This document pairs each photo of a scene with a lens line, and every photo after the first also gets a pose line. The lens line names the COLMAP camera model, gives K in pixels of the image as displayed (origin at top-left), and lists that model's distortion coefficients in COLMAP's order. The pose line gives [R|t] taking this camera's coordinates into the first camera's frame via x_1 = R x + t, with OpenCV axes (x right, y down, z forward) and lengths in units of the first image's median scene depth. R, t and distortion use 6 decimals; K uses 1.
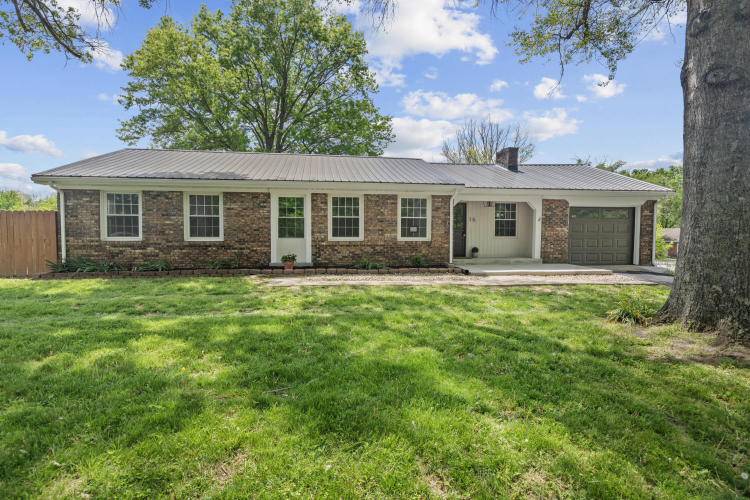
lens RADIAL K [[402.9, 0, 374.9], [0, 402.9, 265.7], [0, 0, 1]] dist [0.000623, 0.000411]
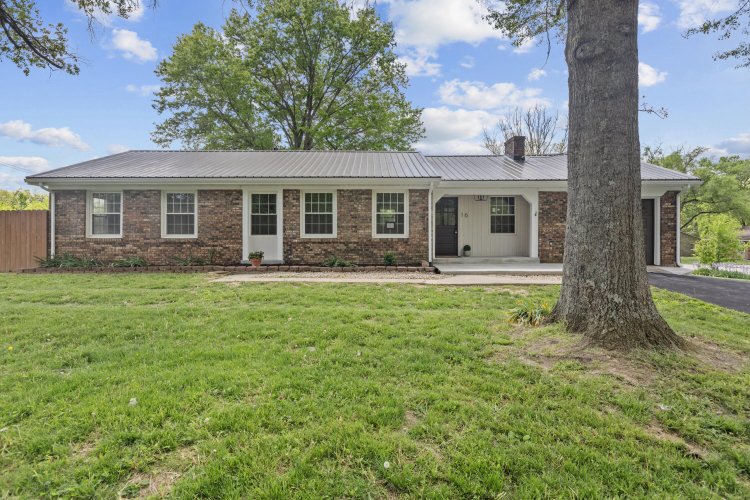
lens RADIAL K [[435.0, 0, 375.0], [0, 435.0, 250.0], [0, 0, 1]] dist [0.002304, 0.000084]
pose [[0.989551, 0.001436, -0.144179, 0.209630], [-0.007793, 0.999021, -0.043541, 0.011491], [0.143975, 0.044210, 0.988593, -0.010304]]
